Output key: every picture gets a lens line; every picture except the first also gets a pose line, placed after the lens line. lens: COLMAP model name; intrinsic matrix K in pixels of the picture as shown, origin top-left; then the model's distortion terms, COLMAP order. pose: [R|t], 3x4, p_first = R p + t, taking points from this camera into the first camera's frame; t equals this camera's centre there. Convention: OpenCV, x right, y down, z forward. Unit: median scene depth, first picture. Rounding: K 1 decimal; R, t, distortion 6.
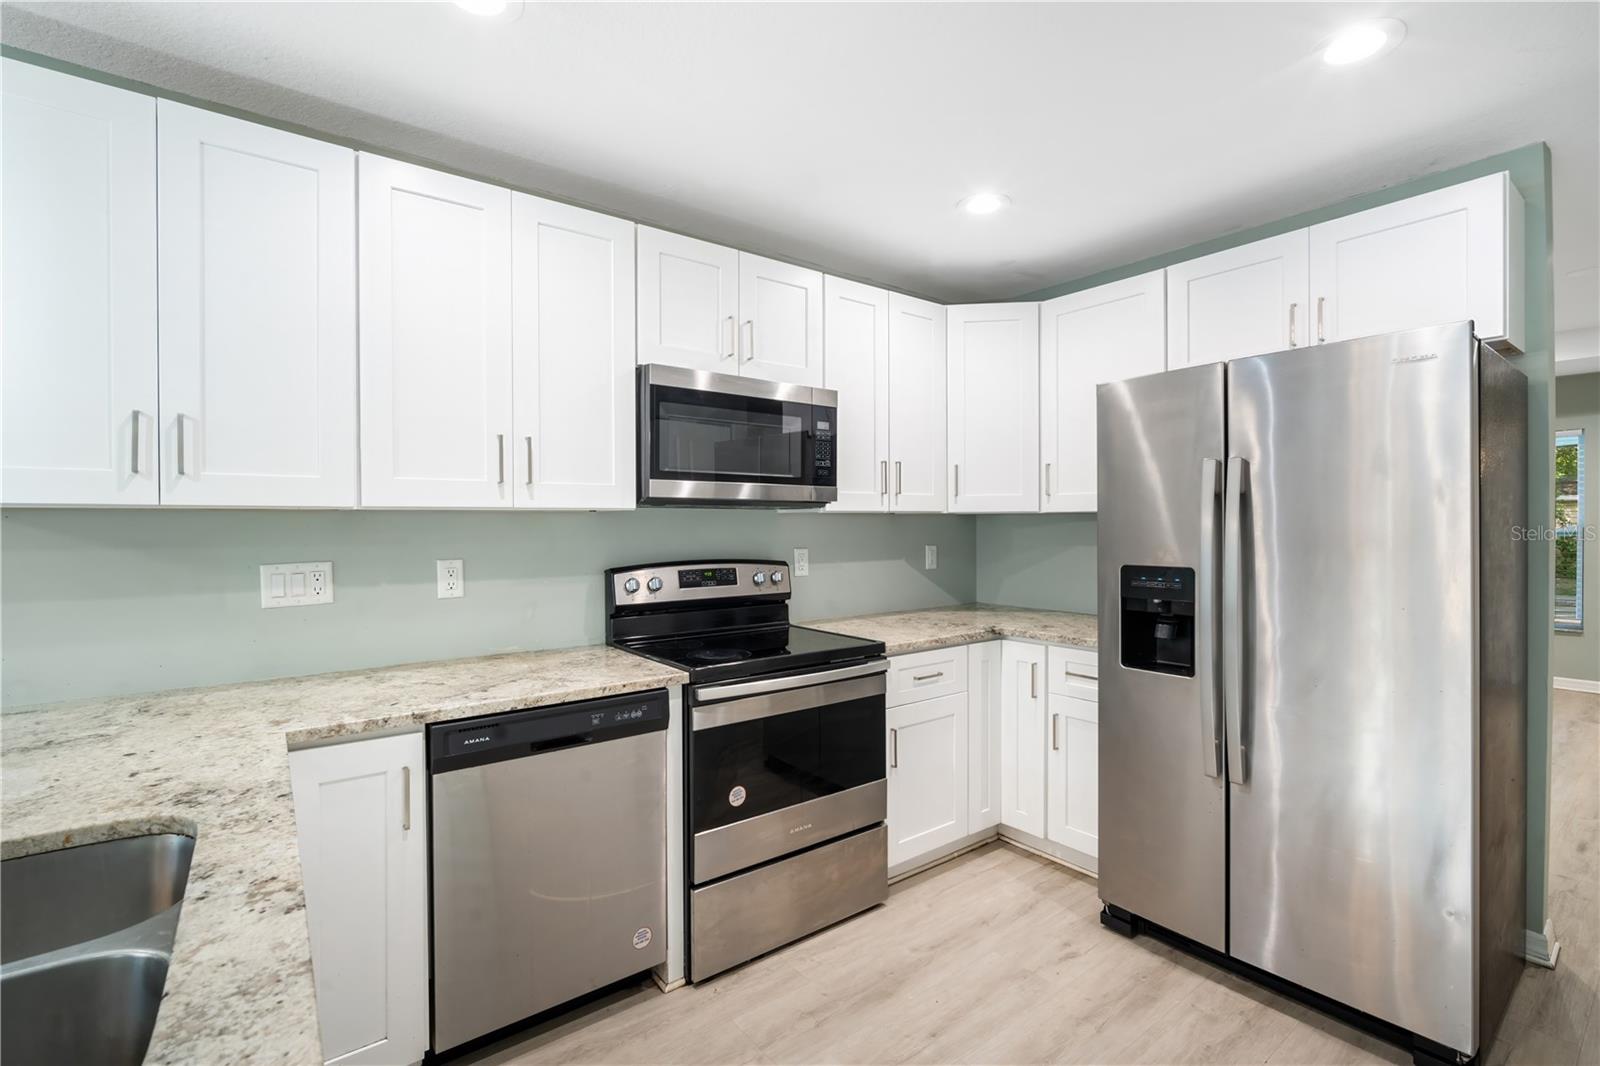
lens RADIAL K [[706.9, 0, 798.8], [0, 706.9, 533.9], [0, 0, 1]] dist [-0.005658, 0.000084]
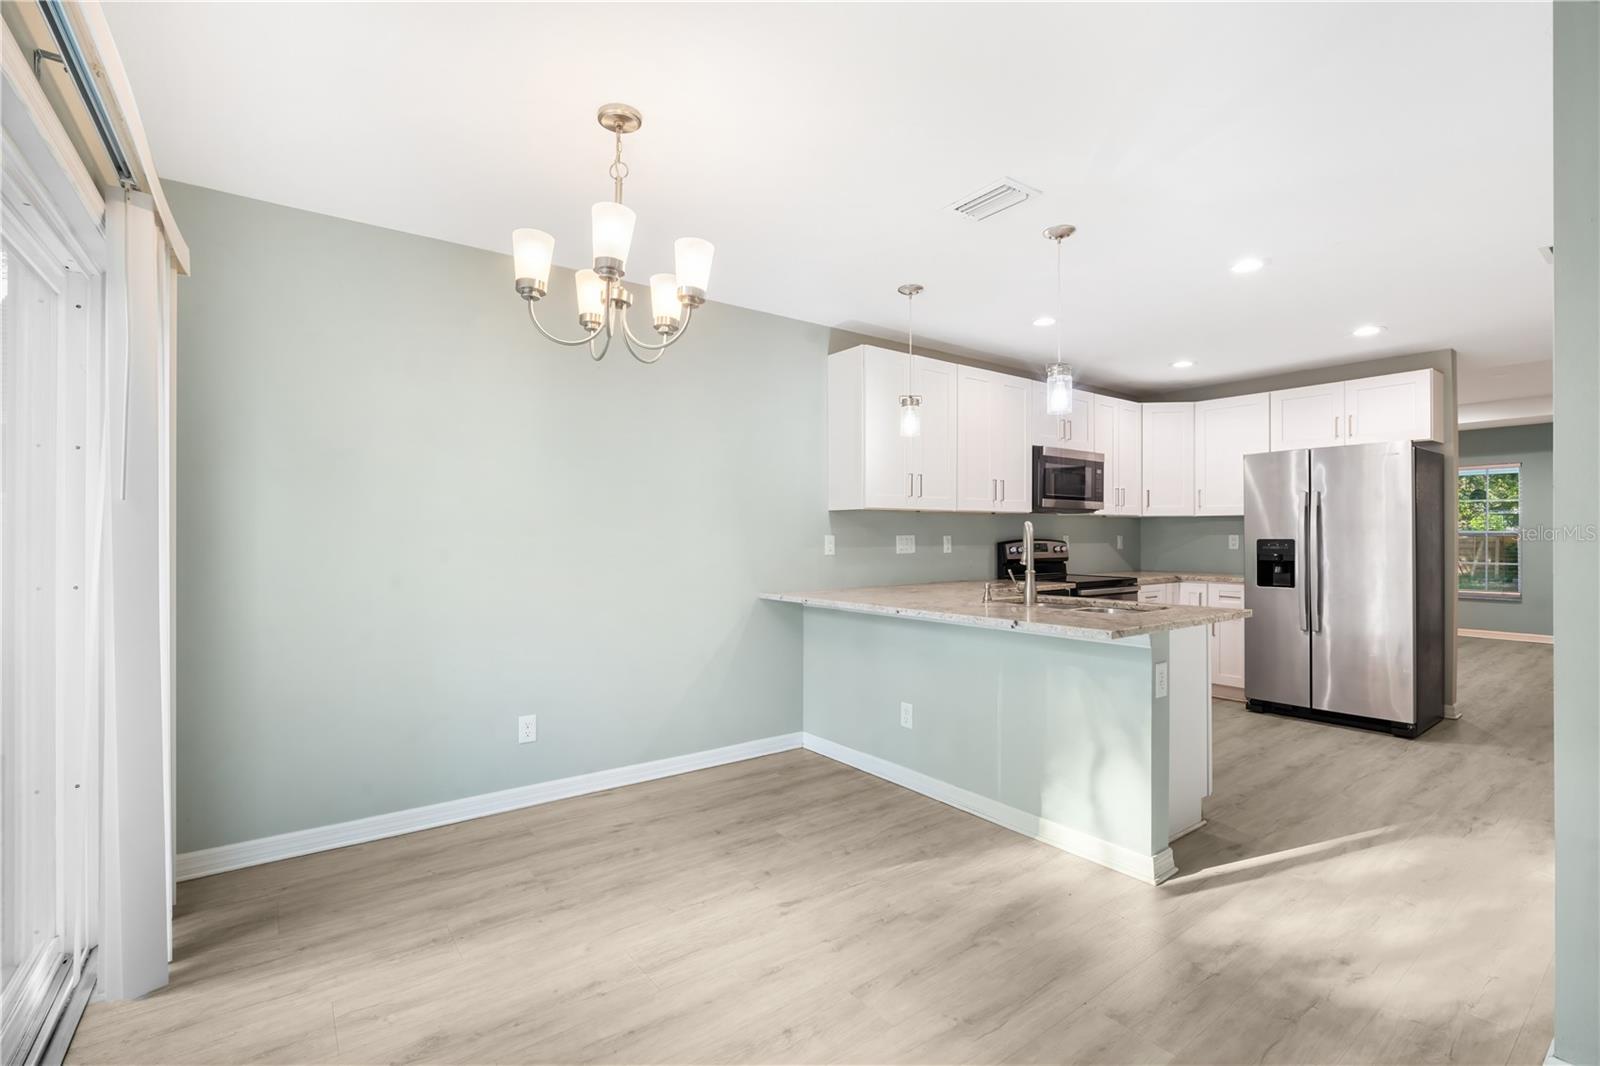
lens RADIAL K [[706.9, 0, 795.8], [0, 706.9, 538.0], [0, 0, 1]] dist [-0.005658, 0.000084]
pose [[0.999938, 0.004294, -0.010307, -0.933516], [-0.004372, 0.999962, -0.007542, 0.062943], [0.010274, 0.007587, 0.999918, -1.171867]]
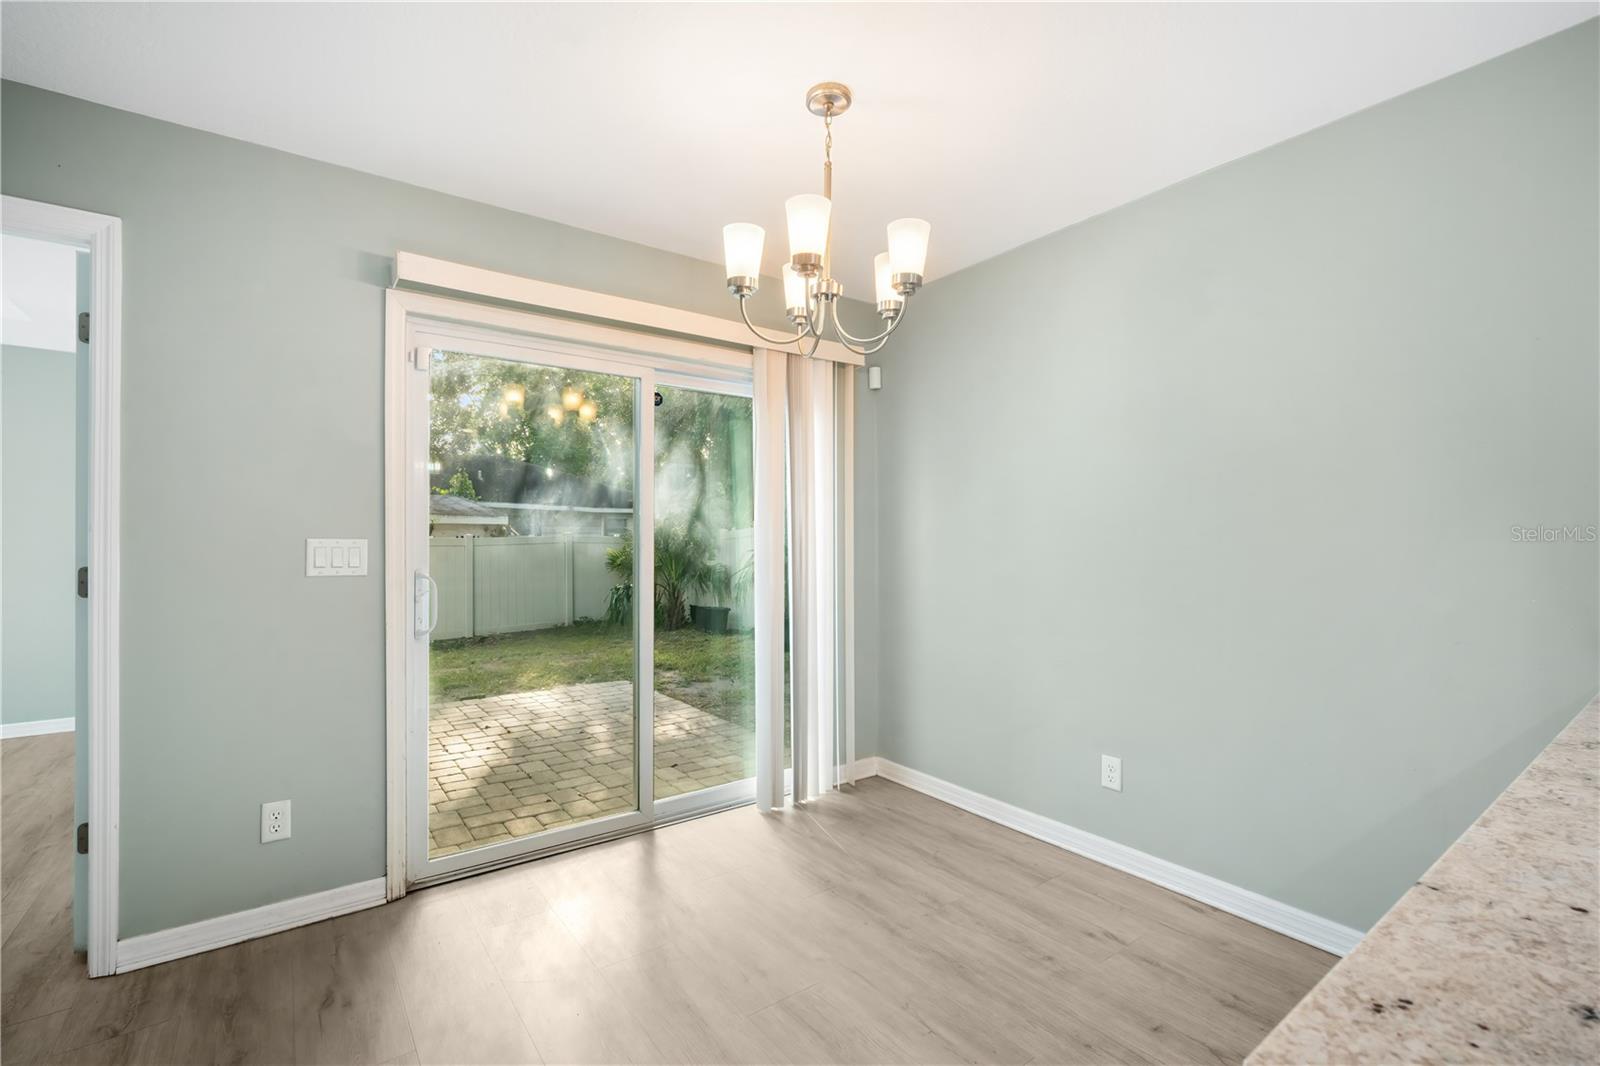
lens RADIAL K [[706.9, 0, 798.5], [0, 706.9, 533.0], [0, 0, 1]] dist [-0.005658, 0.000084]
pose [[-0.009383, -0.003179, -0.999951, -0.255020], [-0.006790, 0.999972, -0.003116, 0.041692], [0.999933, 0.006760, -0.009404, -0.217743]]
